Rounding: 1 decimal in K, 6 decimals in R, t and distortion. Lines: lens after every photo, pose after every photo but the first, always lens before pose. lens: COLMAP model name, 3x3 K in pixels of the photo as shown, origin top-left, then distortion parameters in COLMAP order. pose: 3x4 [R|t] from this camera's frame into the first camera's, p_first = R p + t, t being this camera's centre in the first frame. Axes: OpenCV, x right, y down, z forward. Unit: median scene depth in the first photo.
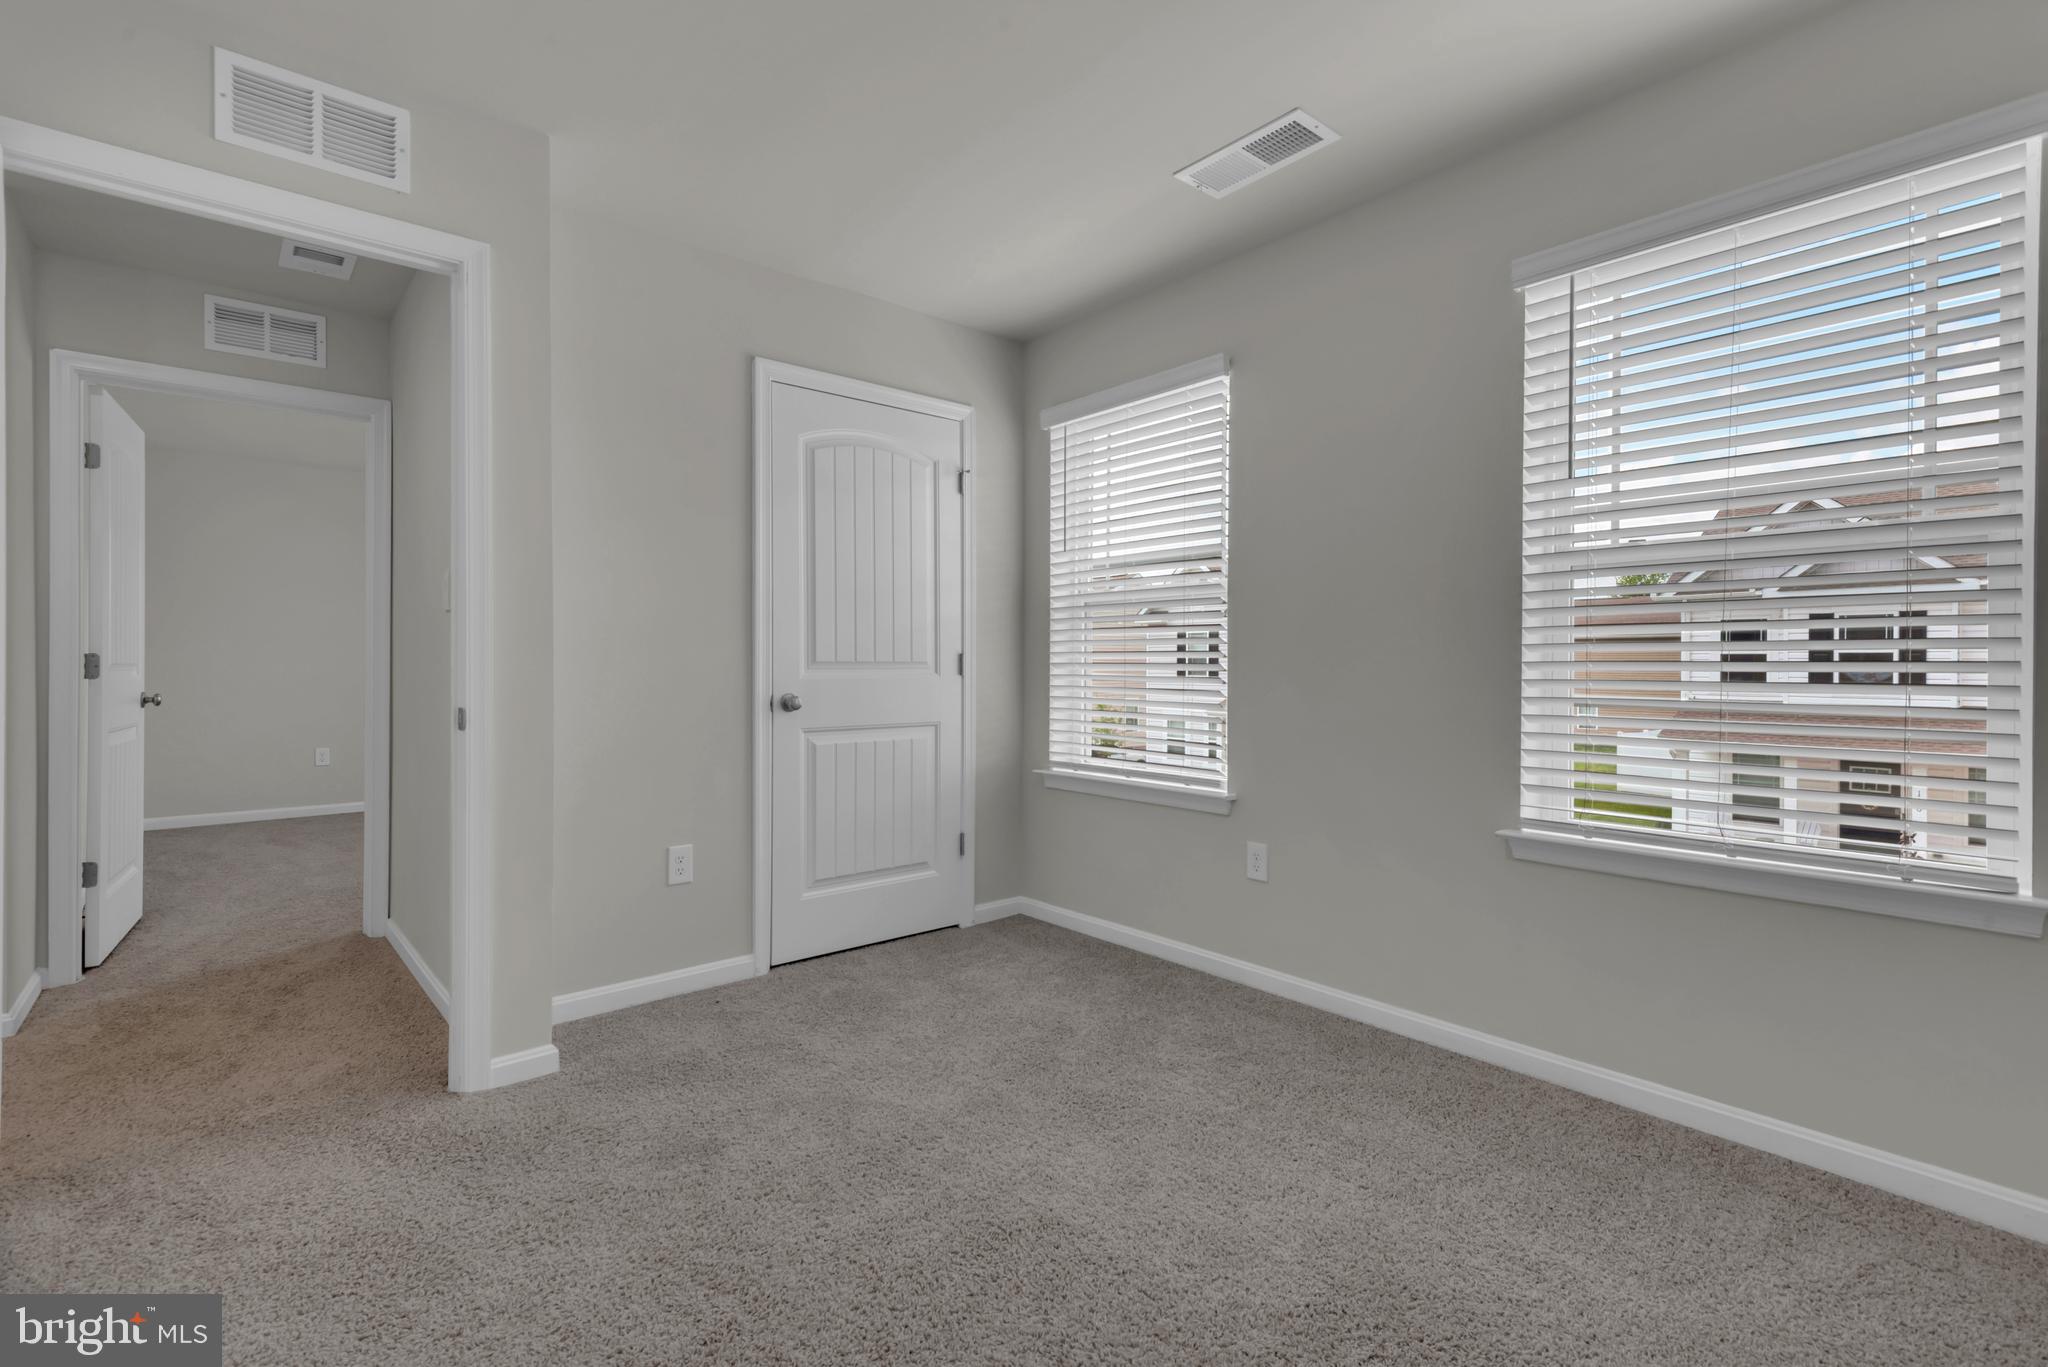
lens RADIAL K [[941.6, 0, 1020.0], [0, 941.6, 664.8], [0, 0, 1]] dist [-0.000098, -0.000291]
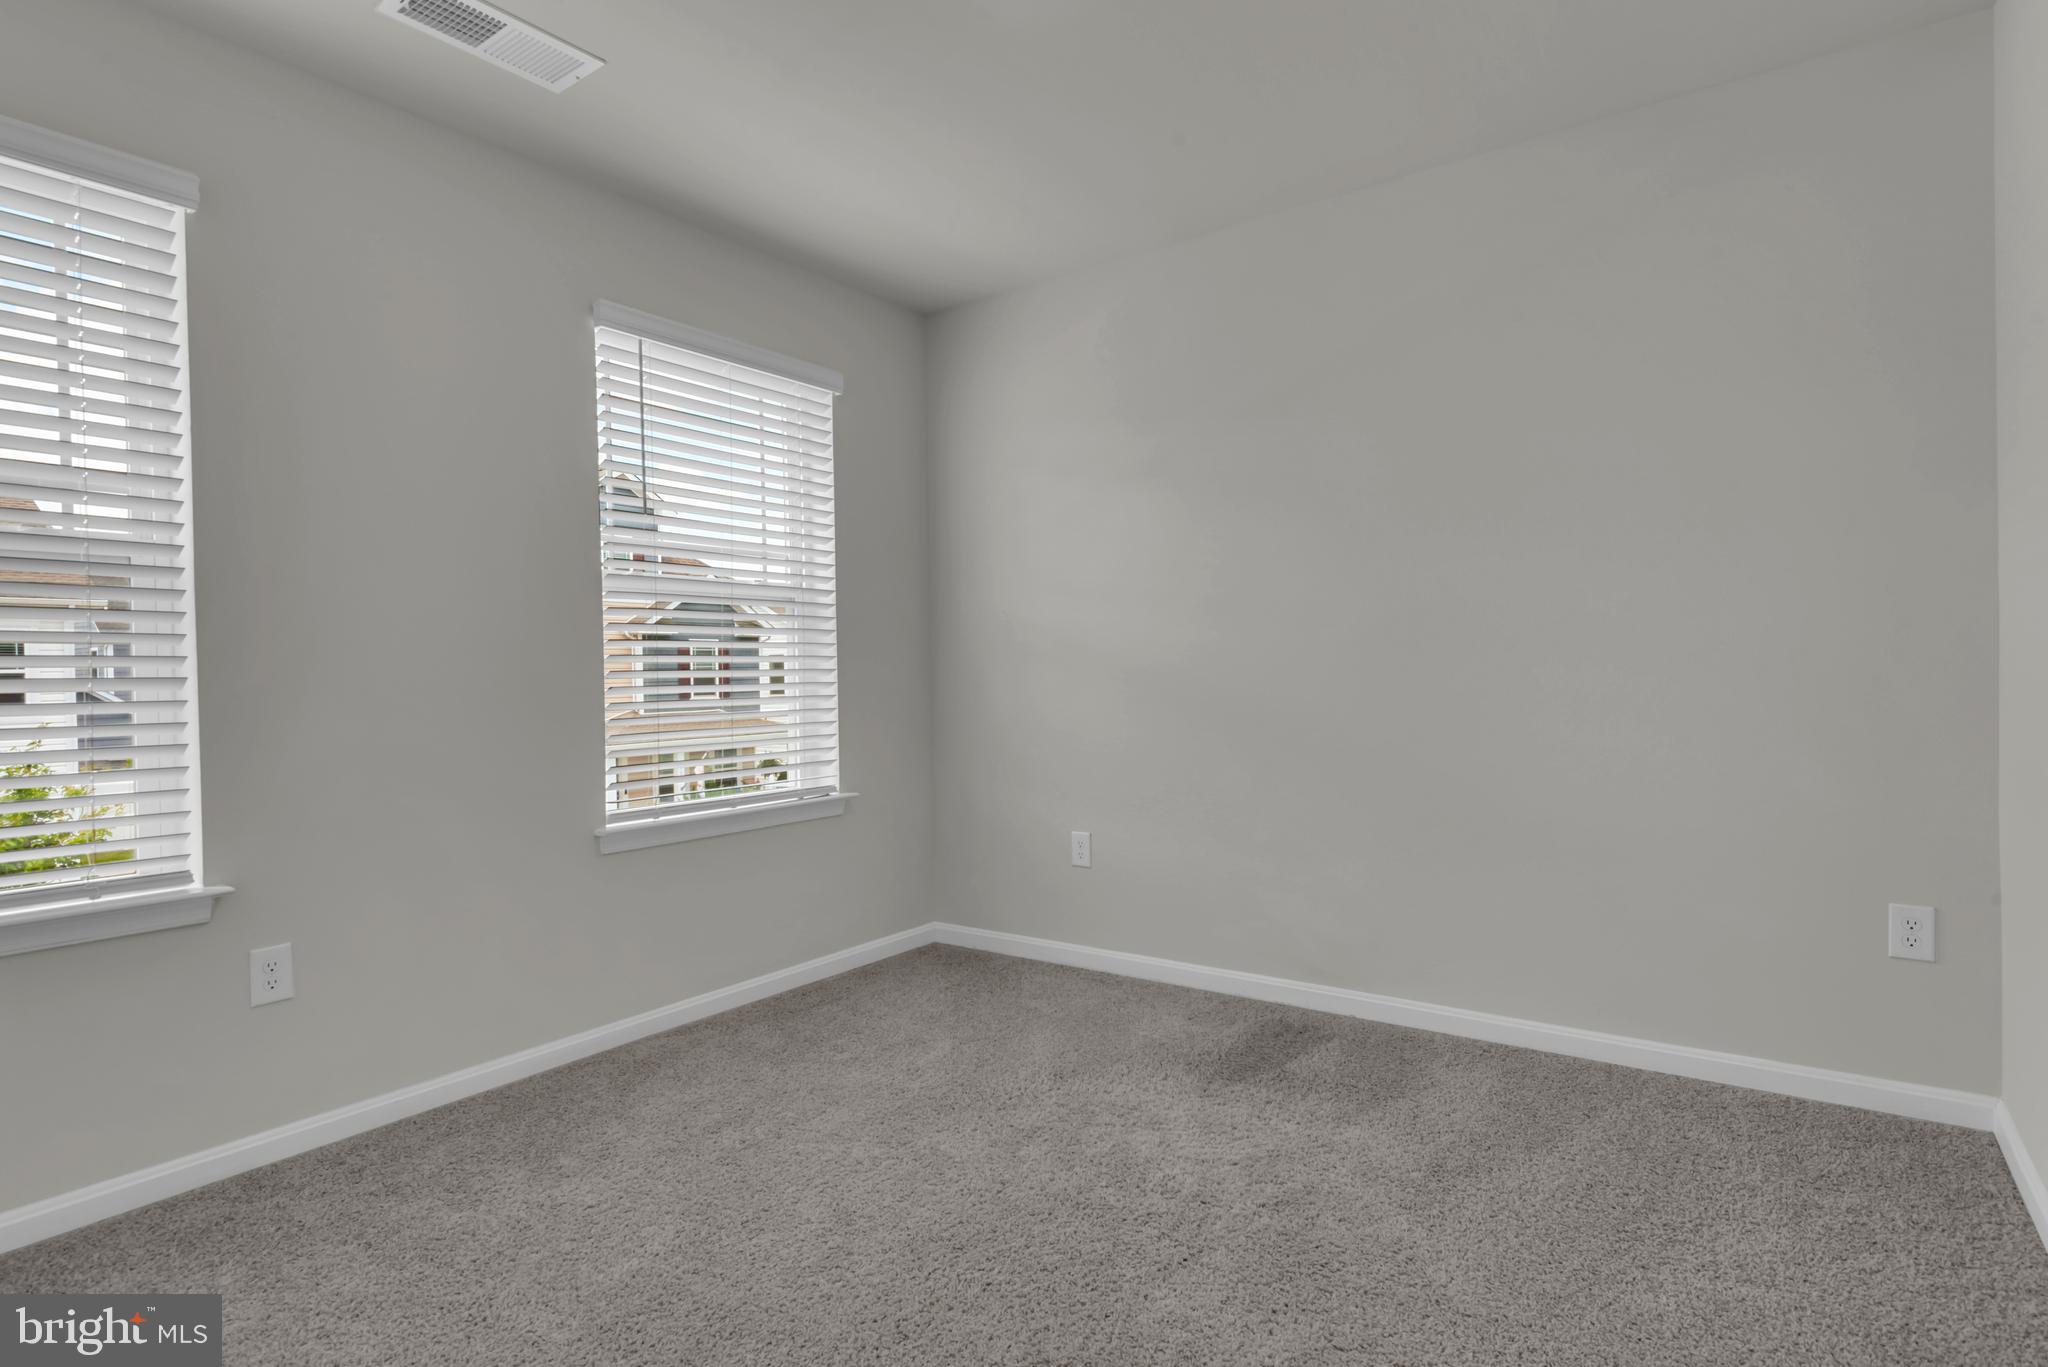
lens RADIAL K [[941.6, 0, 1020.0], [0, 941.6, 664.8], [0, 0, 1]] dist [-0.000098, -0.000291]
pose [[-0.204133, 0.007532, 0.978914, -0.698185], [0.015817, 0.999865, -0.004395, 0.002297], [-0.978815, 0.014587, -0.204224, 0.841608]]
